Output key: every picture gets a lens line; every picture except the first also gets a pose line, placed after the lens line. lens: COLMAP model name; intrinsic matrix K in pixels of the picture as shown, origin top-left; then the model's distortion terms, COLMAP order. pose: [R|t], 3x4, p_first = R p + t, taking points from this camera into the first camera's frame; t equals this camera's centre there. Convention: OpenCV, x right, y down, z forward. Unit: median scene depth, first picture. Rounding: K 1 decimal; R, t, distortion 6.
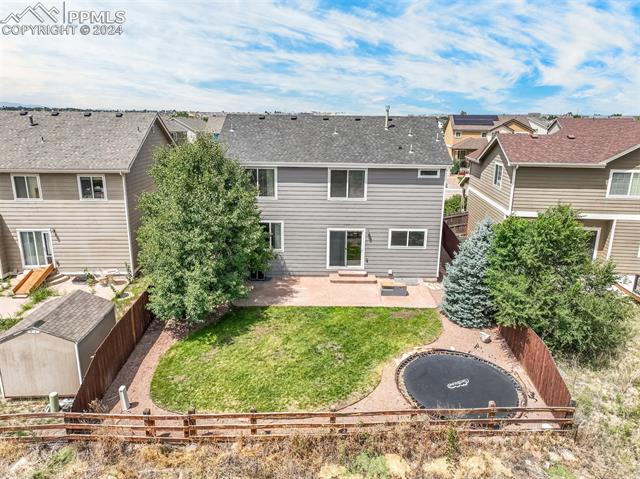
lens RADIAL K [[450.1, 0, 320.0], [0, 450.1, 239.5], [0, 0, 1]] dist [-0.018622, -0.001149]
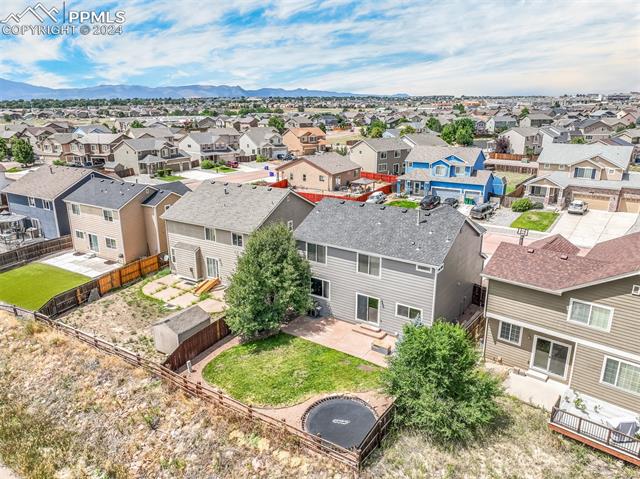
lens RADIAL K [[450.1, 0, 320.0], [0, 450.1, 239.5], [0, 0, 1]] dist [-0.018622, -0.001149]
pose [[0.821772, 0.148555, -0.550111, 0.698906], [-0.128380, 0.988865, 0.075260, -0.289866], [0.555166, 0.008776, 0.831694, -0.249564]]
